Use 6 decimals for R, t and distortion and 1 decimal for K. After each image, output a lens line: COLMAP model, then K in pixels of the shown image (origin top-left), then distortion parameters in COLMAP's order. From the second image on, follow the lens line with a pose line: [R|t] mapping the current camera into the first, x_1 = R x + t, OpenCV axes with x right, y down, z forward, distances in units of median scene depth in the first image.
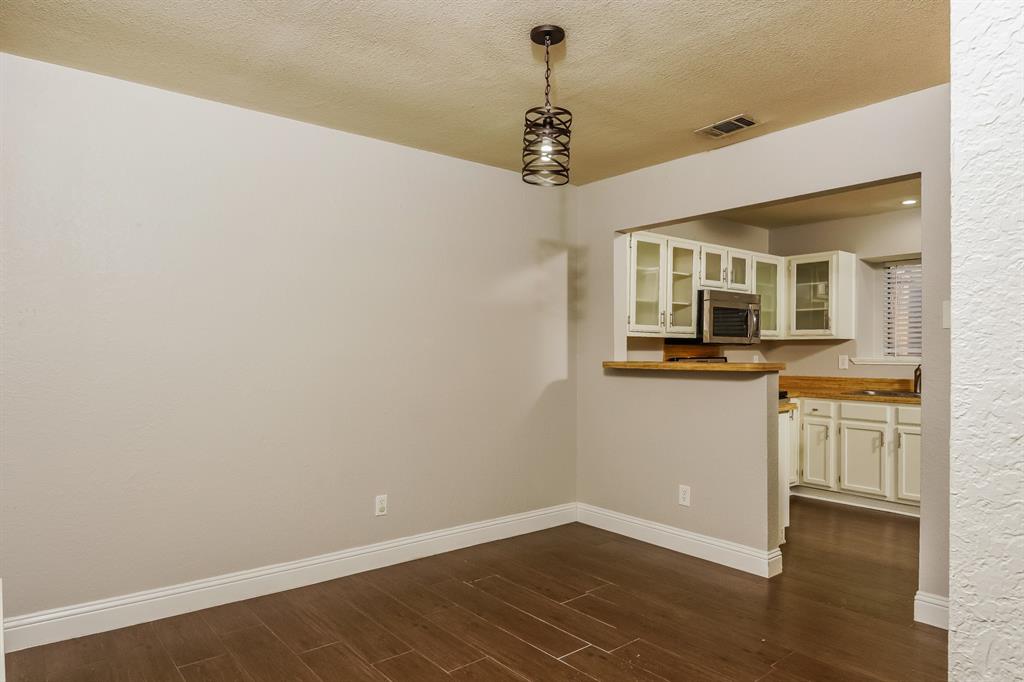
lens RADIAL K [[648.4, 0, 512.0], [0, 648.4, 341.0], [0, 0, 1]] dist [0.001168, -0.000613]
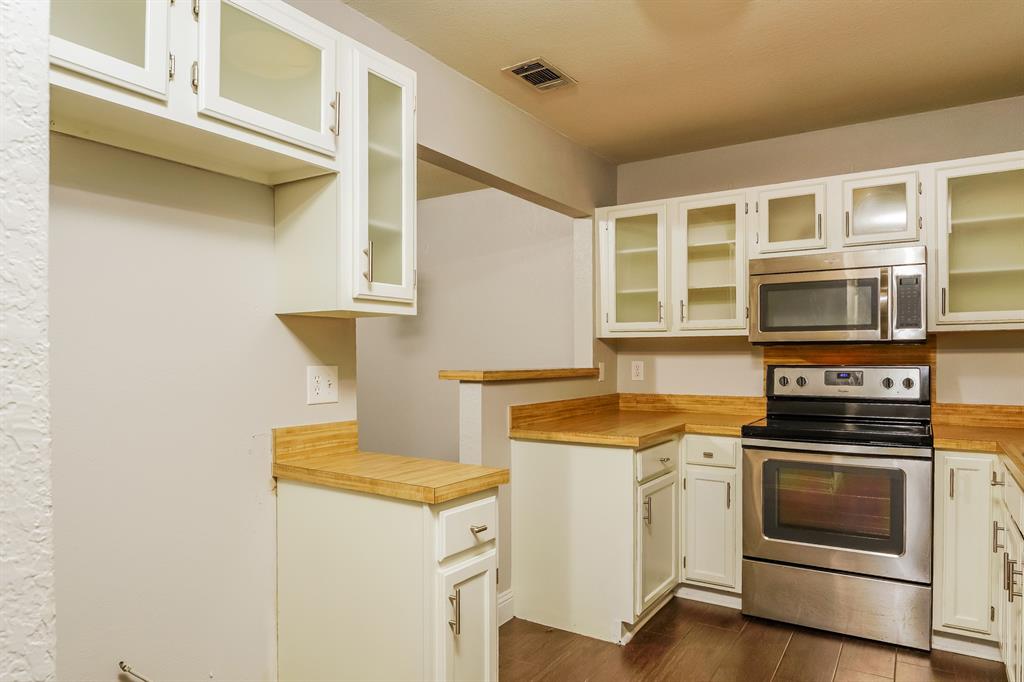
lens RADIAL K [[650.2, 0, 509.3], [0, 650.2, 317.4], [0, 0, 1]] dist [0.003878, -0.003314]
pose [[0.314975, -0.062578, -0.947035, 0.806649], [0.011841, 0.998005, -0.062008, 0.014477], [0.949026, 0.008317, 0.315088, 0.554845]]
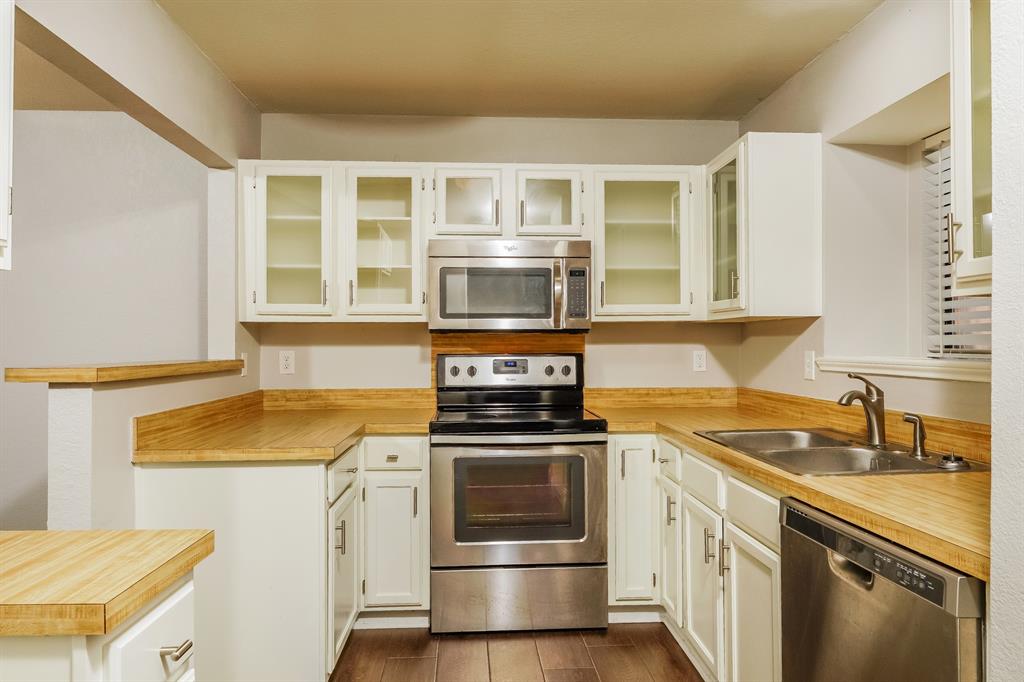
lens RADIAL K [[650.2, 0, 509.3], [0, 650.2, 317.4], [0, 0, 1]] dist [0.003878, -0.003314]
pose [[0.812293, -0.030991, -0.582425, 0.681418], [0.011744, 0.999254, -0.036791, 0.013464], [0.583131, 0.023045, 0.812051, 0.547300]]
